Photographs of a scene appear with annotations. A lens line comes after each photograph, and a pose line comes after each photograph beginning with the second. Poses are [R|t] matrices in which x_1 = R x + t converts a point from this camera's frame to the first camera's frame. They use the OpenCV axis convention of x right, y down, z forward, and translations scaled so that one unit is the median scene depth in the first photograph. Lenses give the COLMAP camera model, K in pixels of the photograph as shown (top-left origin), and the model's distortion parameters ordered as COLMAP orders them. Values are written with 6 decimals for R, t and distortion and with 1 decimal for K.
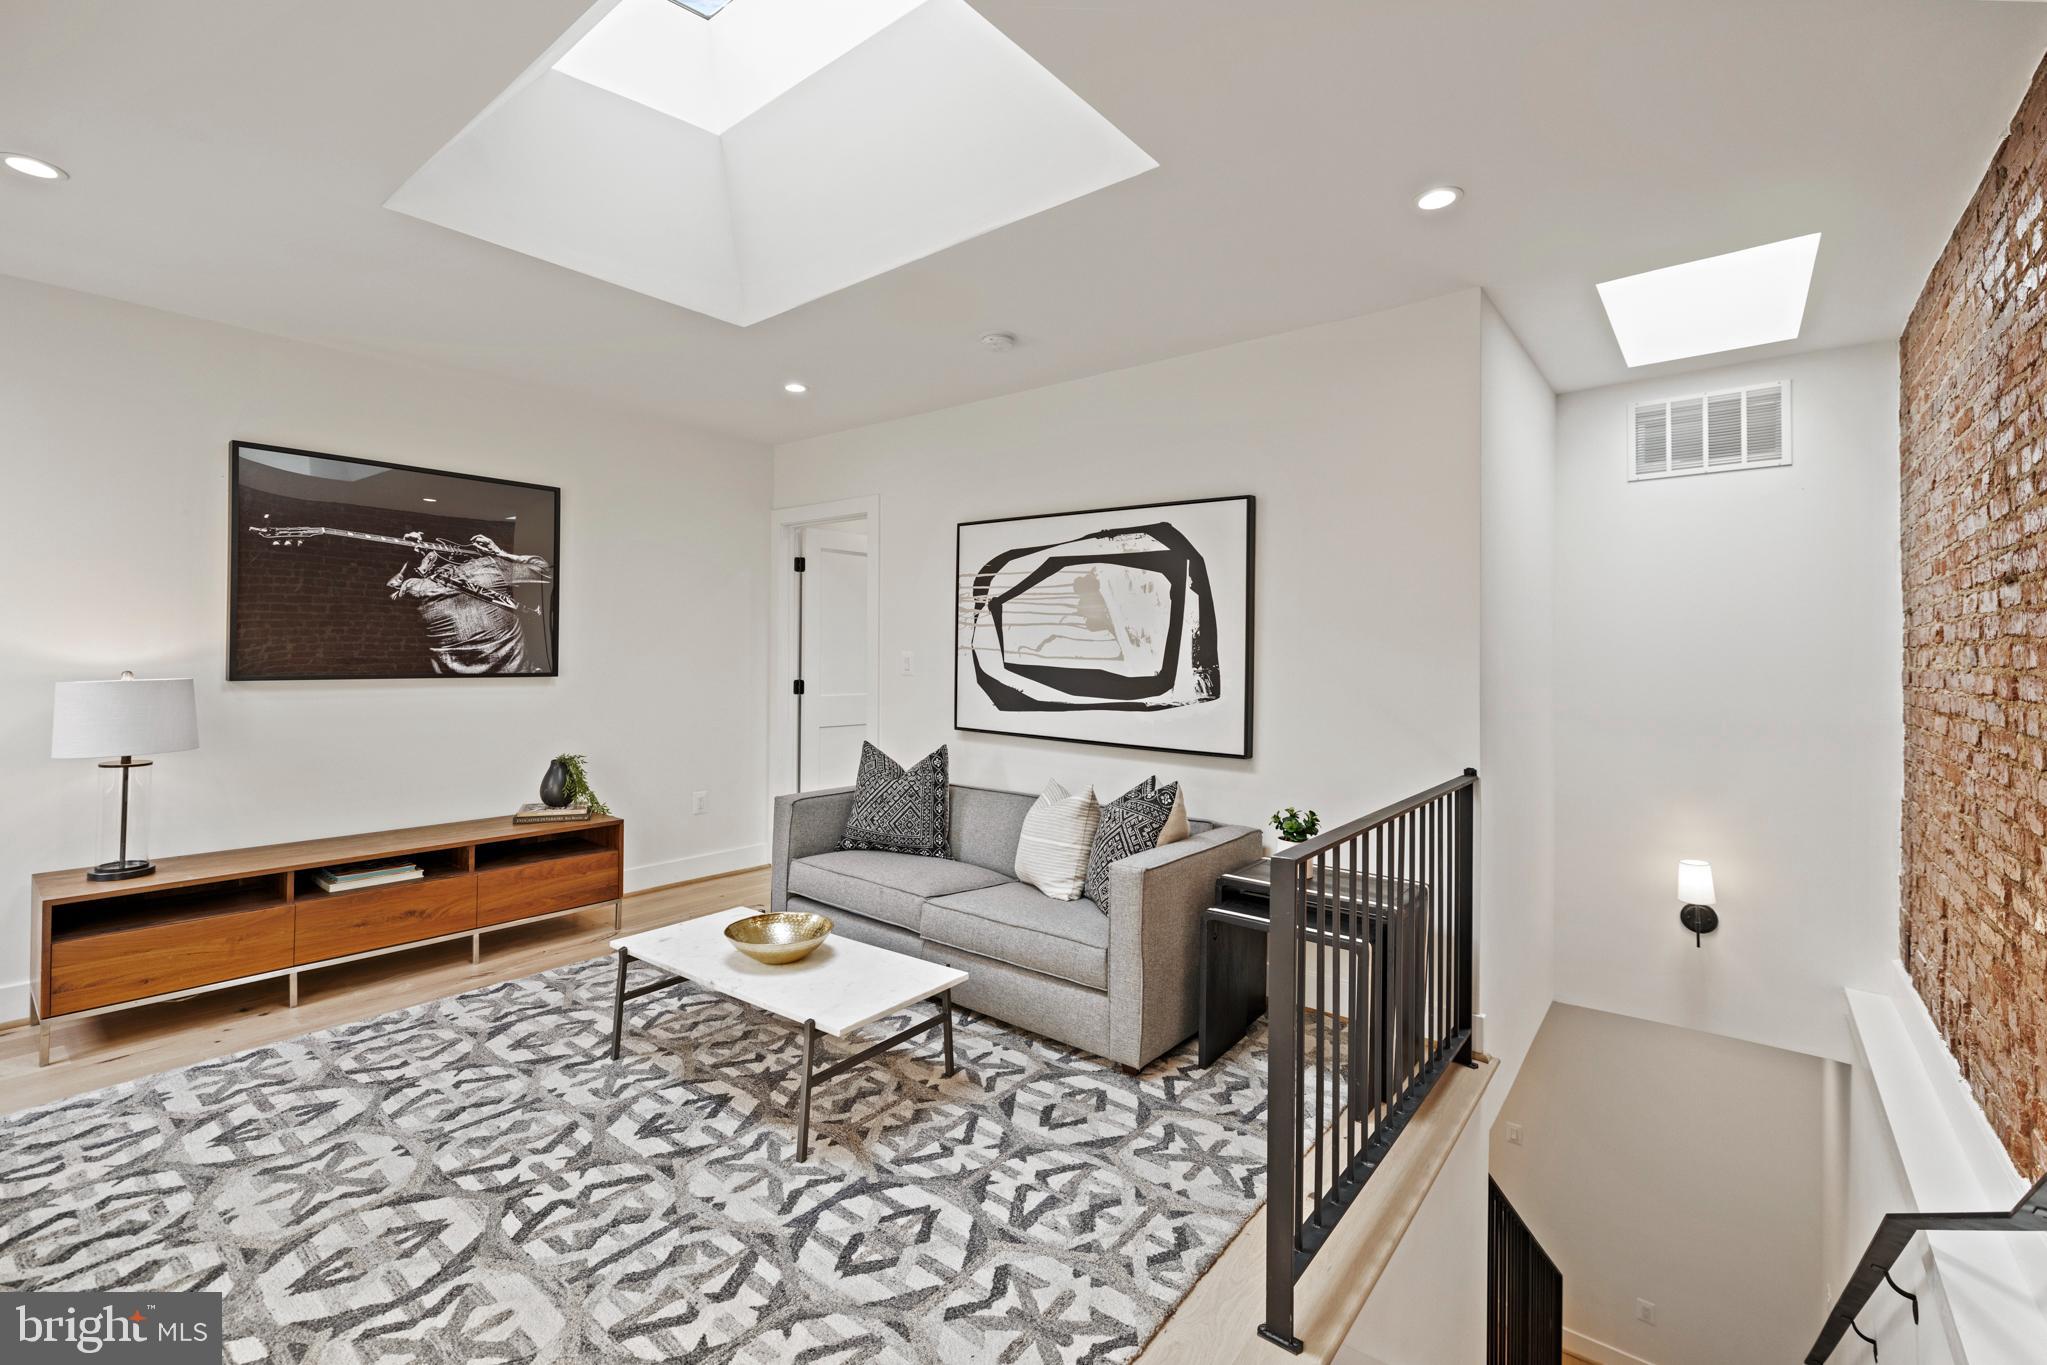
lens RADIAL K [[881.0, 0, 1024.7], [0, 881.0, 647.0], [0, 0, 1]] dist [-0.001127, -0.000207]
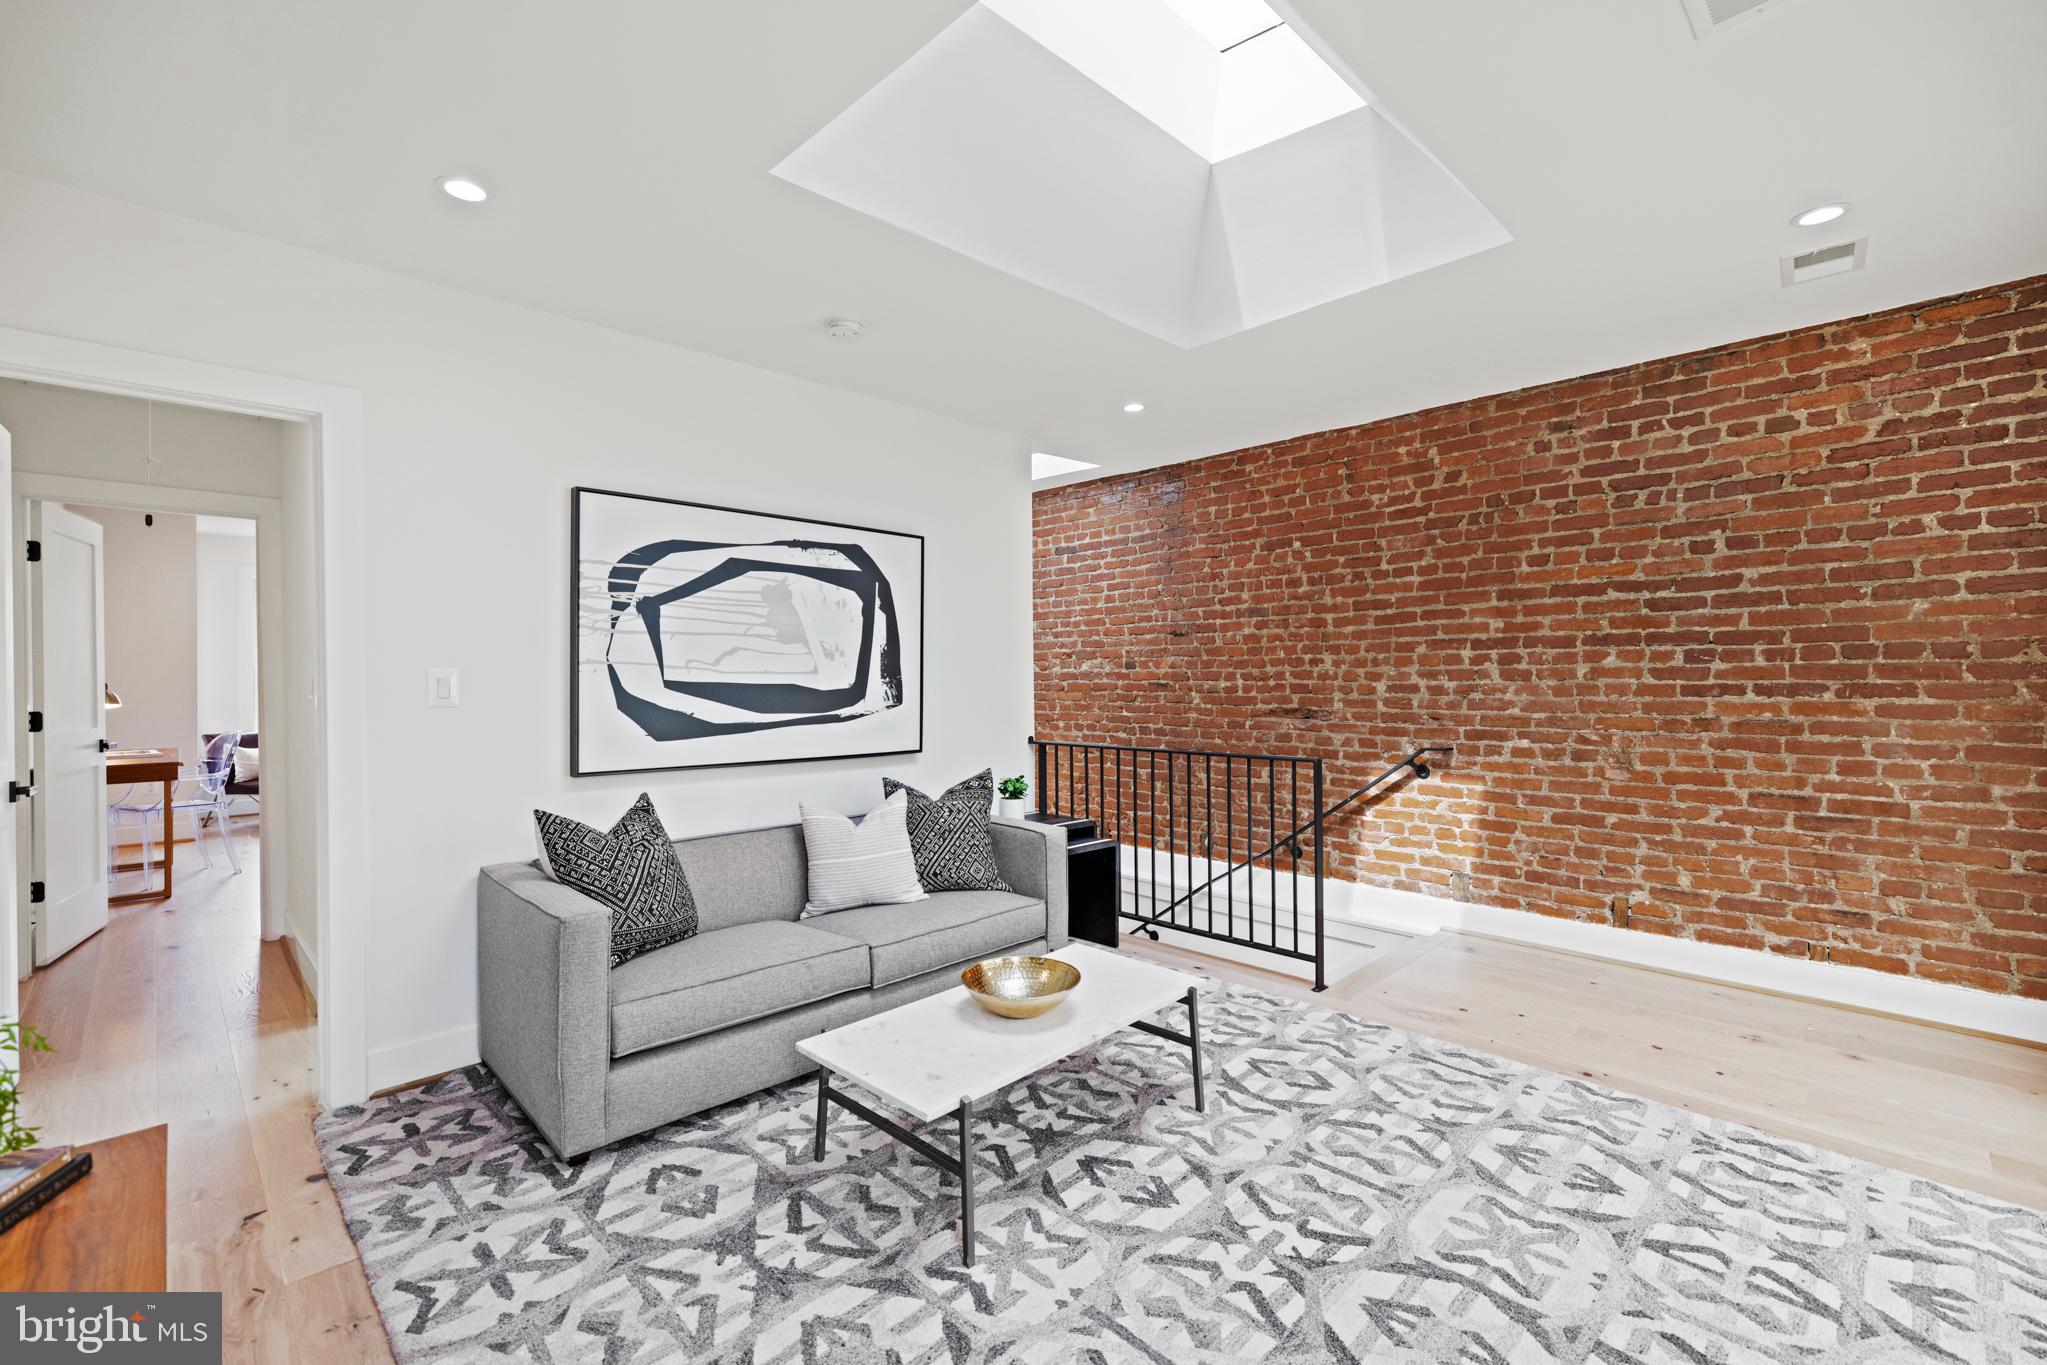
lens RADIAL K [[875.1, 0, 978.8], [0, 875.1, 677.4], [0, 0, 1]] dist [0.000372, 0.000196]
pose [[0.149358, -0.018505, 0.988610, -1.136620], [0.001912, 0.999828, 0.018426, 0.001507], [-0.988781, -0.000862, 0.149367, 0.901493]]
